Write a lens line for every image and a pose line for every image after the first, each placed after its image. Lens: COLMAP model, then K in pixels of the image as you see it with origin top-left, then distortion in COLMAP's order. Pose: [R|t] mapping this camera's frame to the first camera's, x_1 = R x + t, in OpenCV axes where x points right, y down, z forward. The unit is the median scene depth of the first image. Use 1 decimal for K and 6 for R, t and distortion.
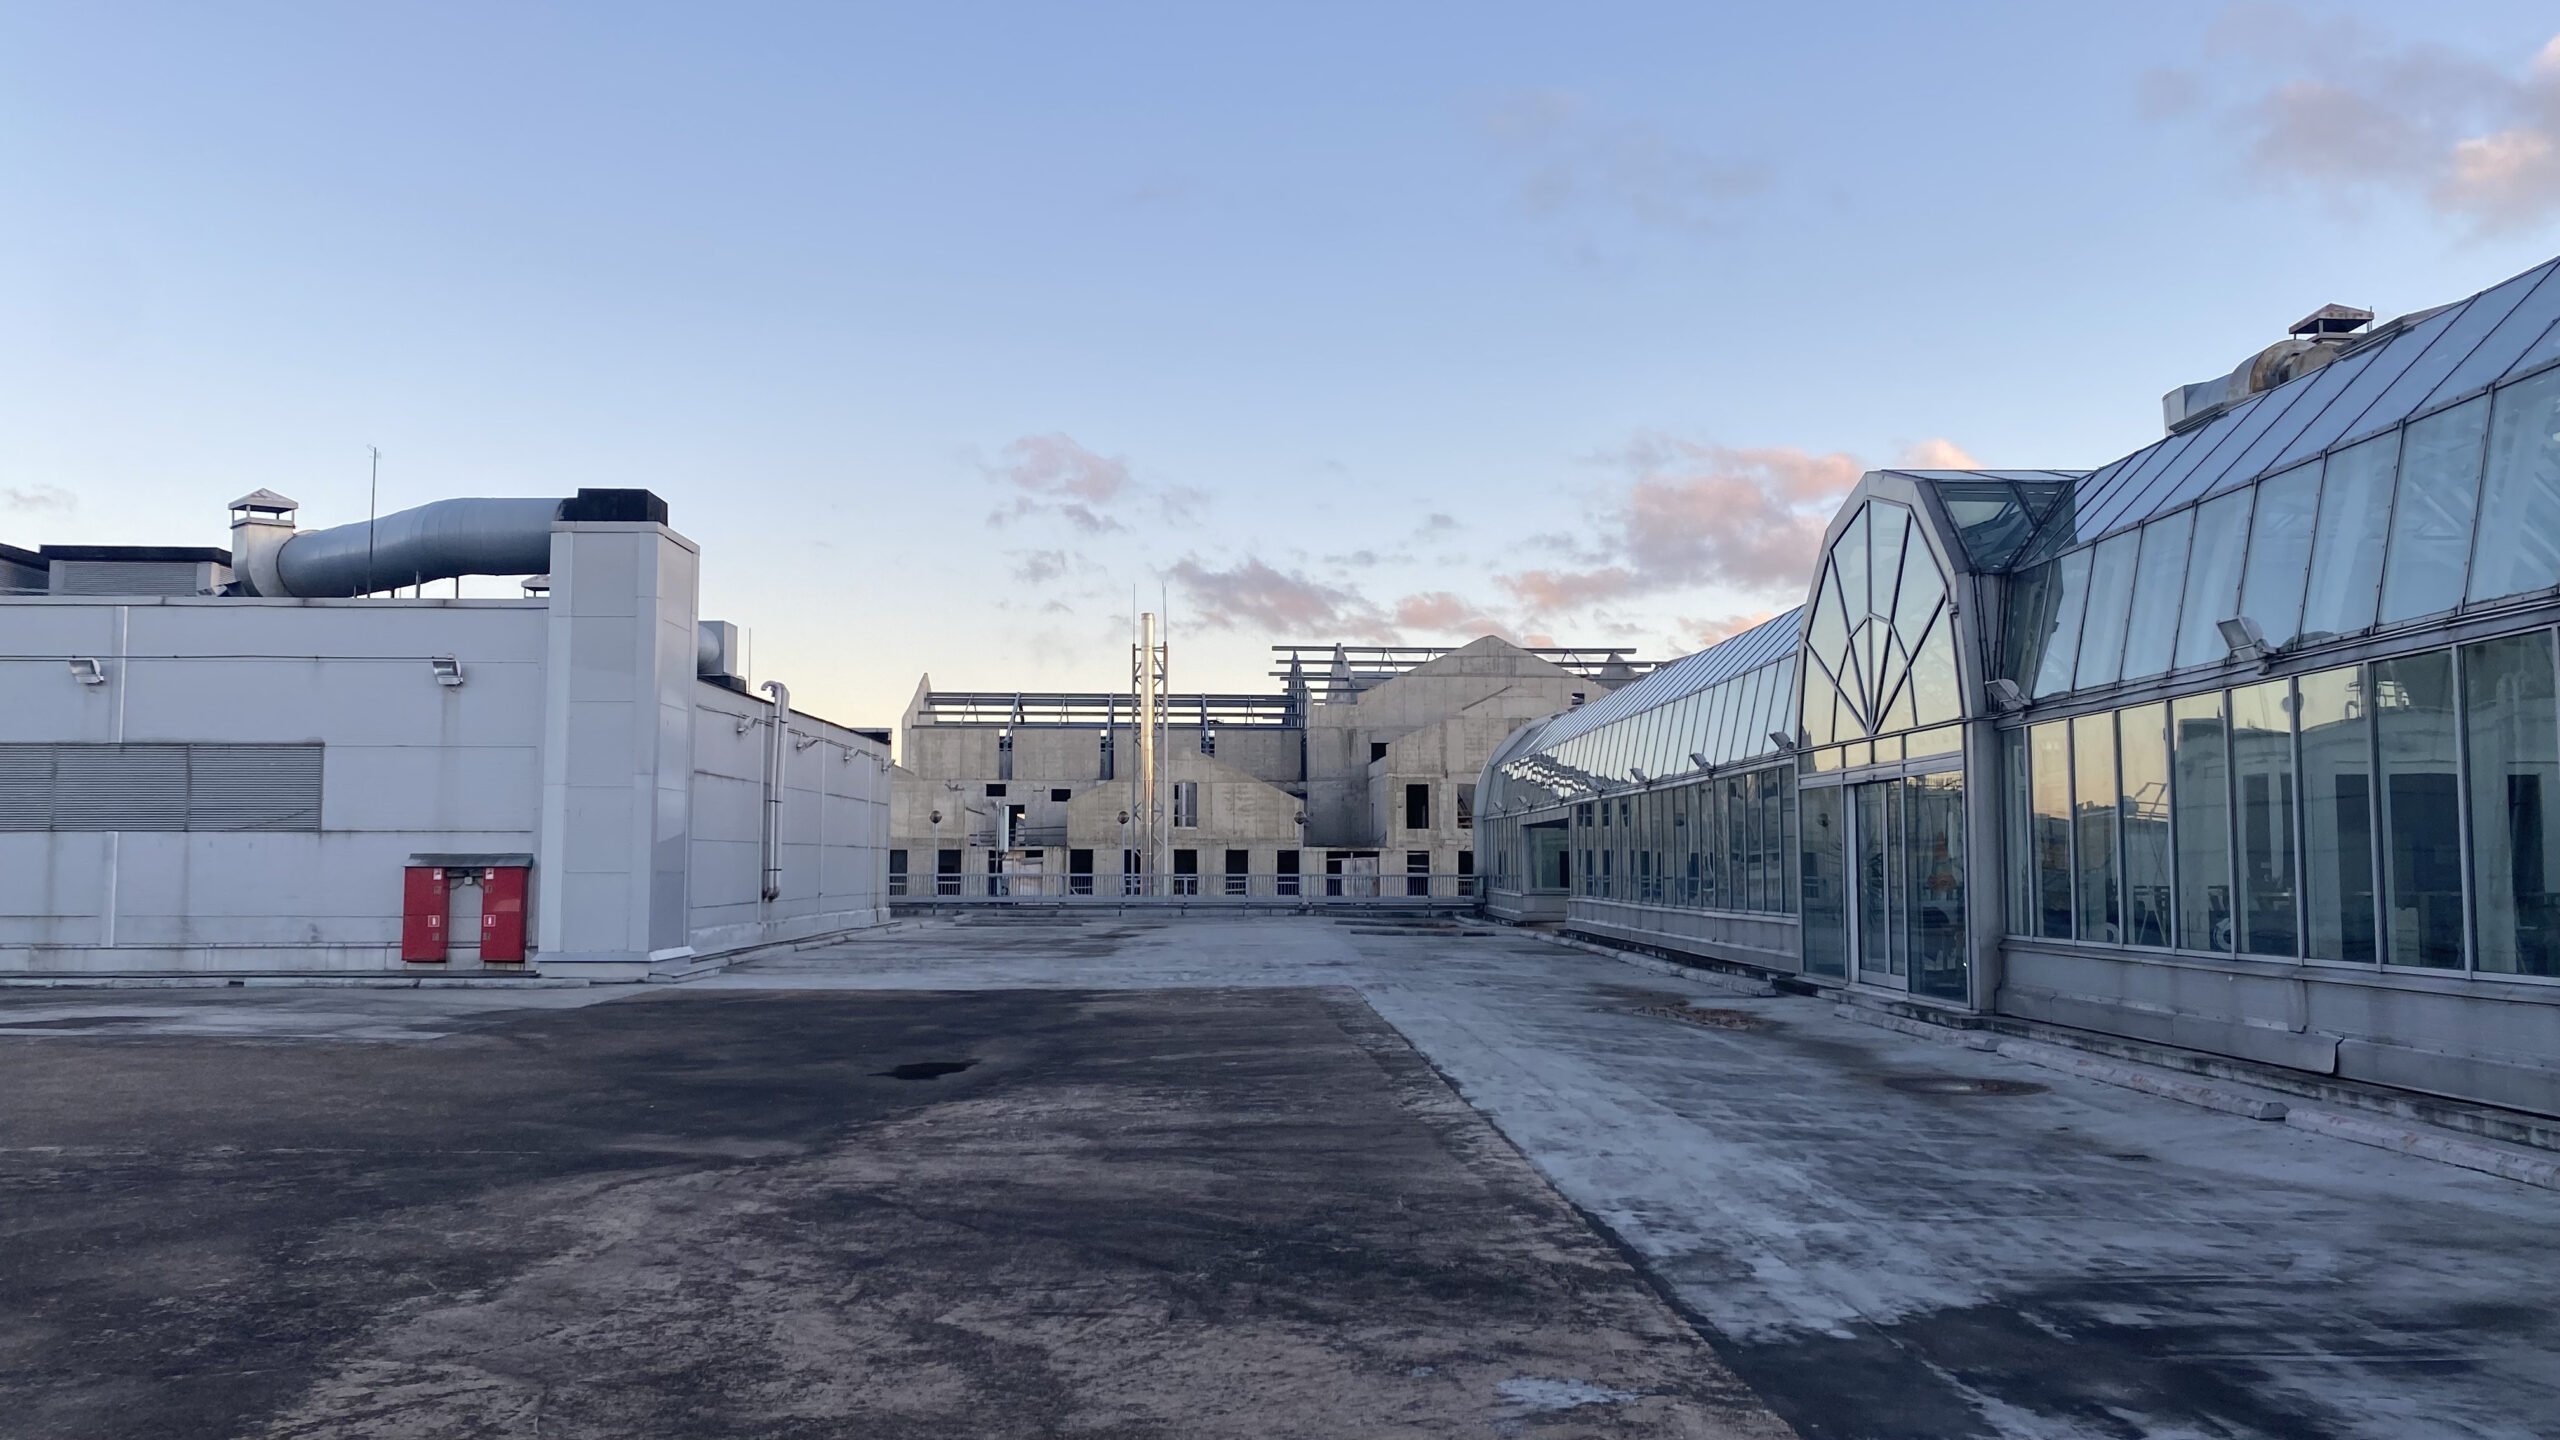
lens RADIAL K [[1767.0, 0, 1271.3], [0, 1767.0, 717.7], [0, 0, 1]] dist [-0.001424, -0.002249]
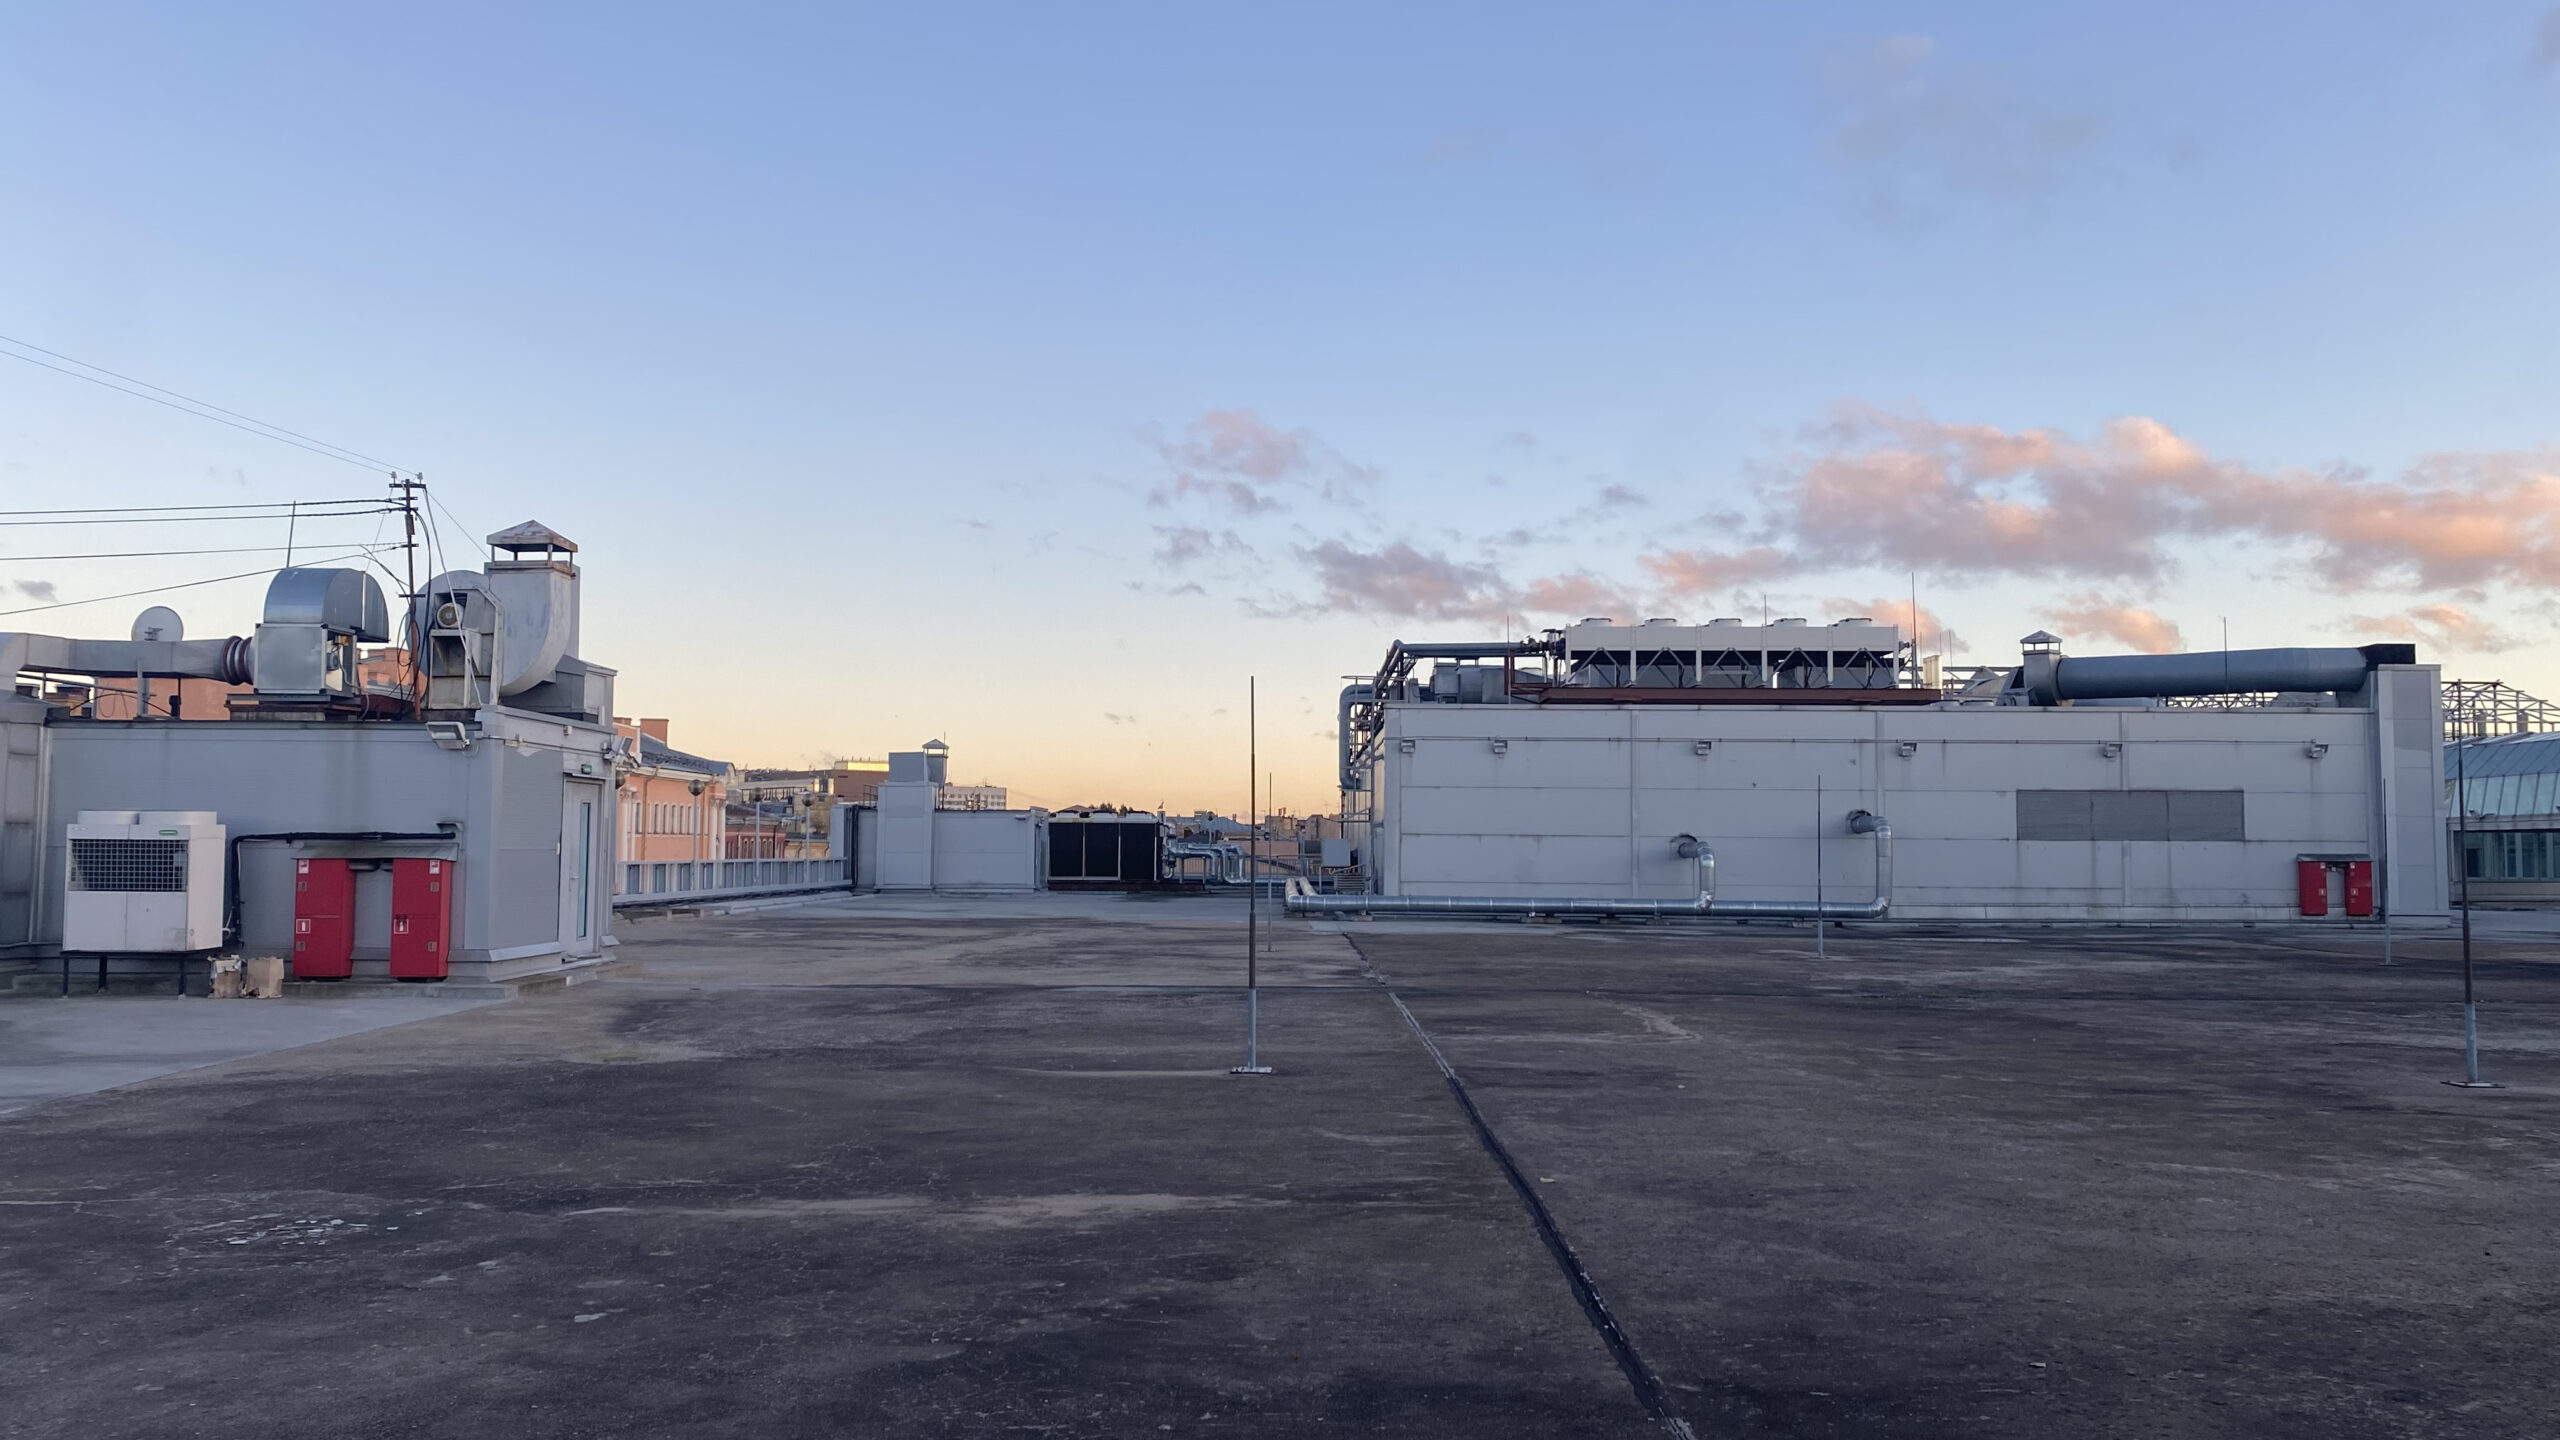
lens RADIAL K [[2001.3, 0, 1283.2], [0, 2001.3, 723.5], [0, 0, 1]] dist [0.032750, 0.003022]
pose [[0.999937, 0.003719, 0.010553, -0.094177], [-0.003835, 0.999932, 0.010969, -0.004413], [-0.010512, -0.011009, 0.999884, -0.062055]]
